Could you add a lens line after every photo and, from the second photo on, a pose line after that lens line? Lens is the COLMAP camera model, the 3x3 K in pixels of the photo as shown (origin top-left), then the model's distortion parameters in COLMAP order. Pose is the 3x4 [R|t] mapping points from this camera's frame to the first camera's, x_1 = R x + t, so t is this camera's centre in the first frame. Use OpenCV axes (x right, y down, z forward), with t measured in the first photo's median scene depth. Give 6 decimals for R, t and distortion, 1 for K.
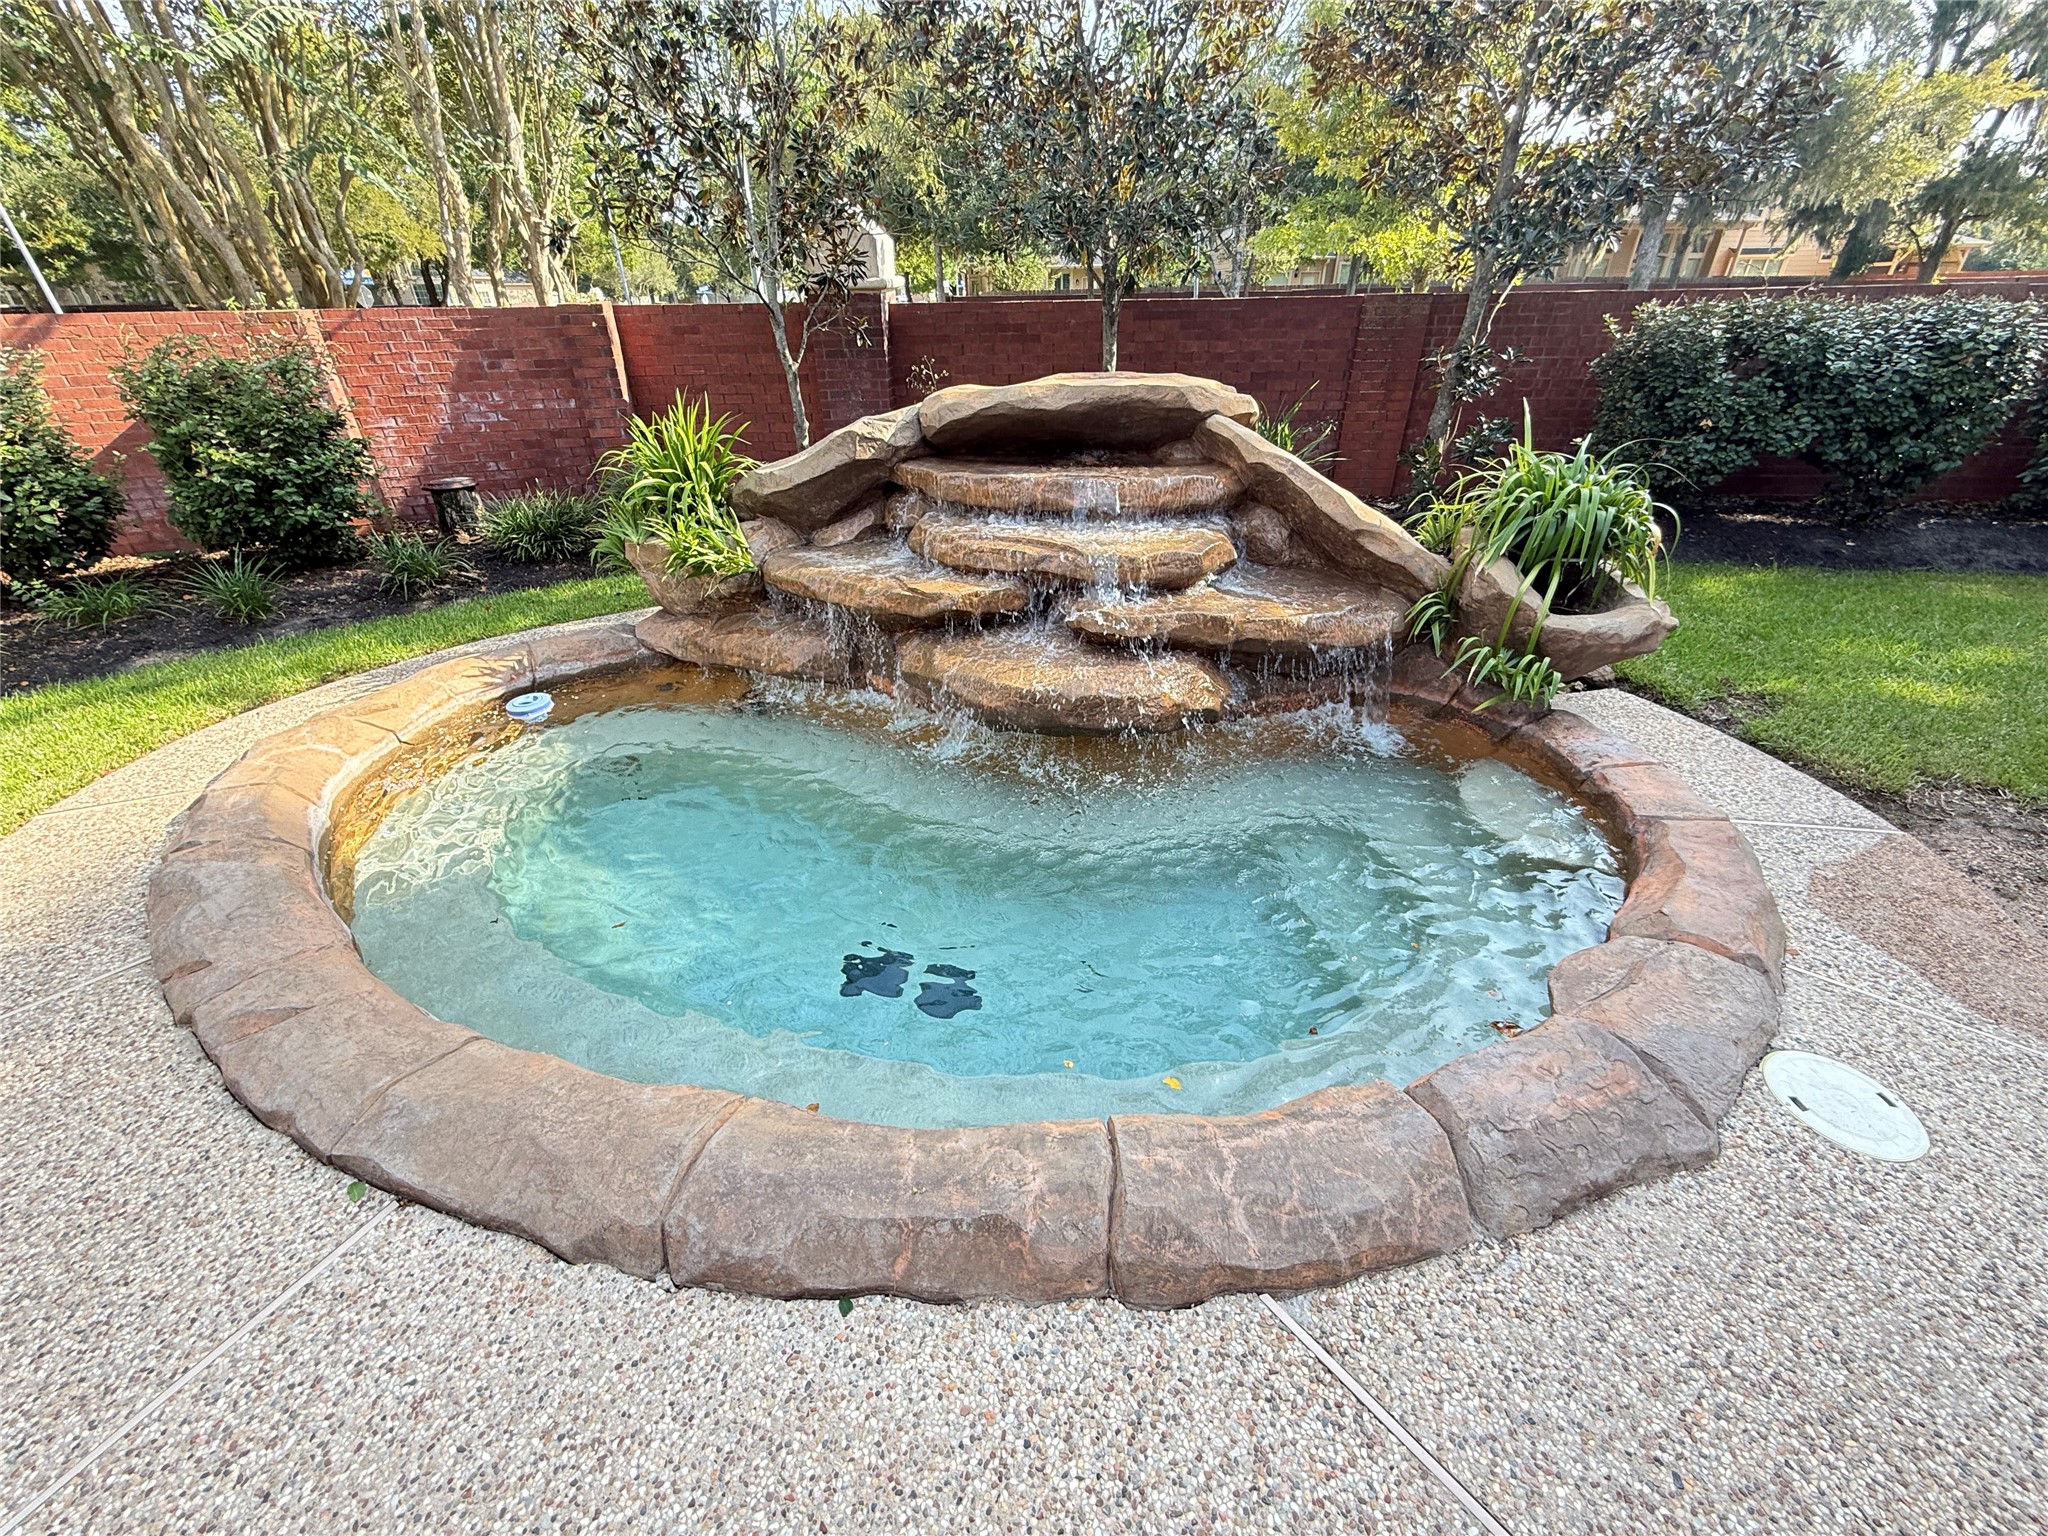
lens RADIAL K [[841.0, 0, 1015.6], [0, 841.0, 765.9], [0, 0, 1]] dist [-0.001331, -0.000032]
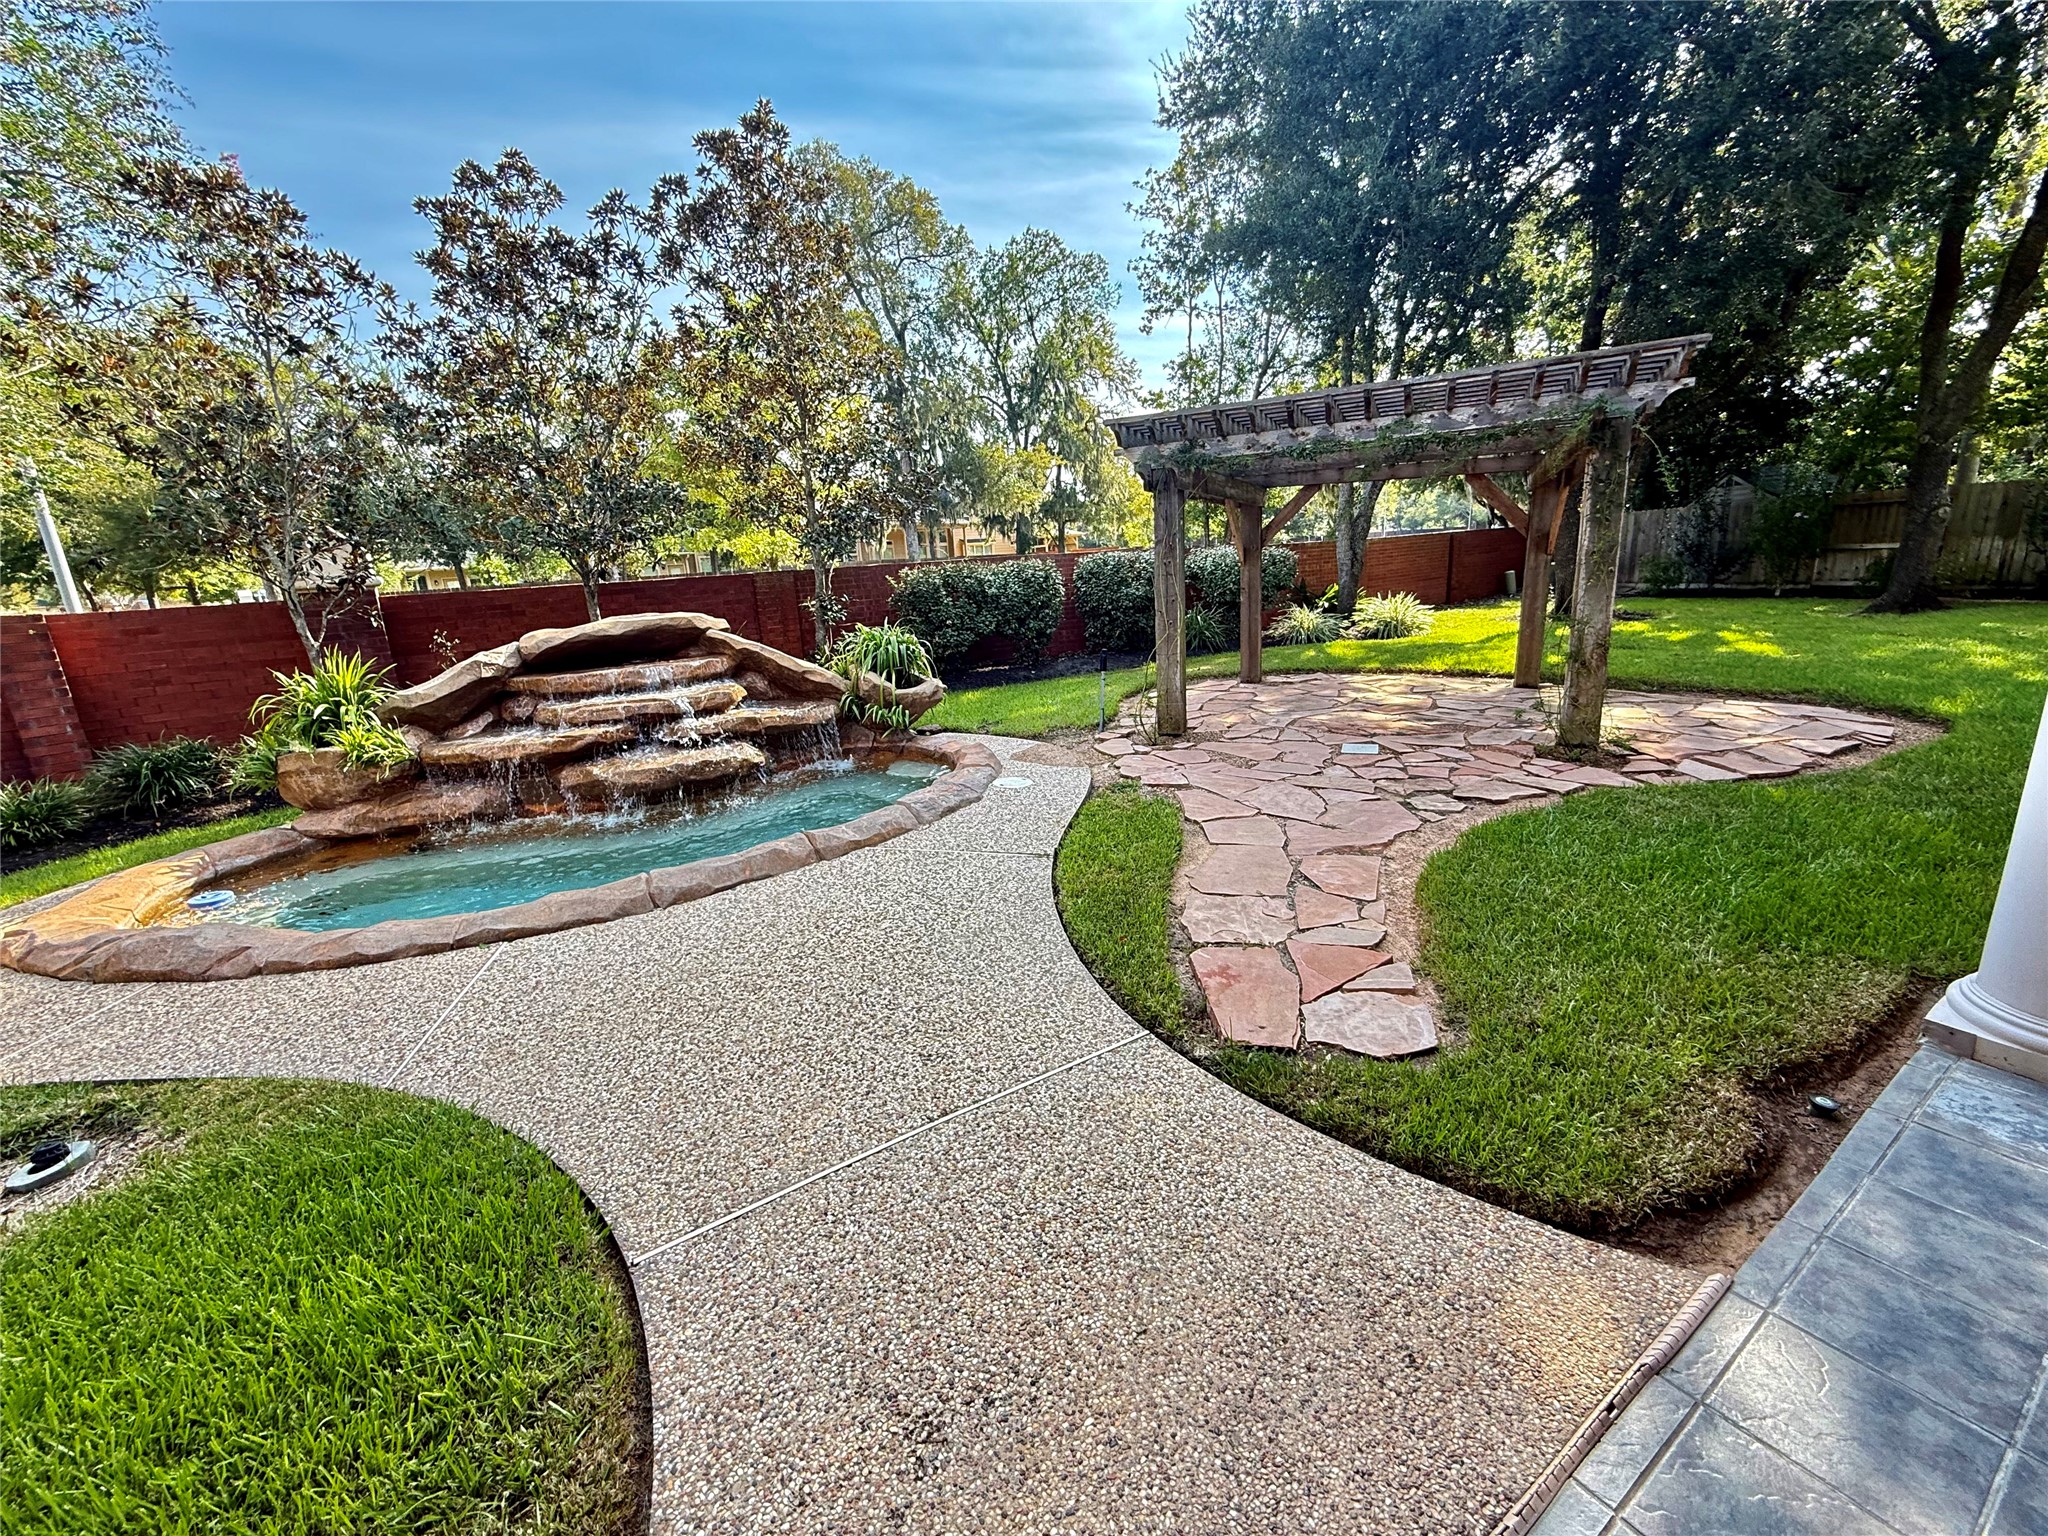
lens RADIAL K [[841.0, 0, 1015.6], [0, 841.0, 765.9], [0, 0, 1]] dist [-0.001331, -0.000032]
pose [[0.775790, -0.182122, 0.604137, -0.392843], [0.350297, 0.920657, -0.172287, 0.389958], [-0.524825, 0.345286, 0.778033, -0.648640]]
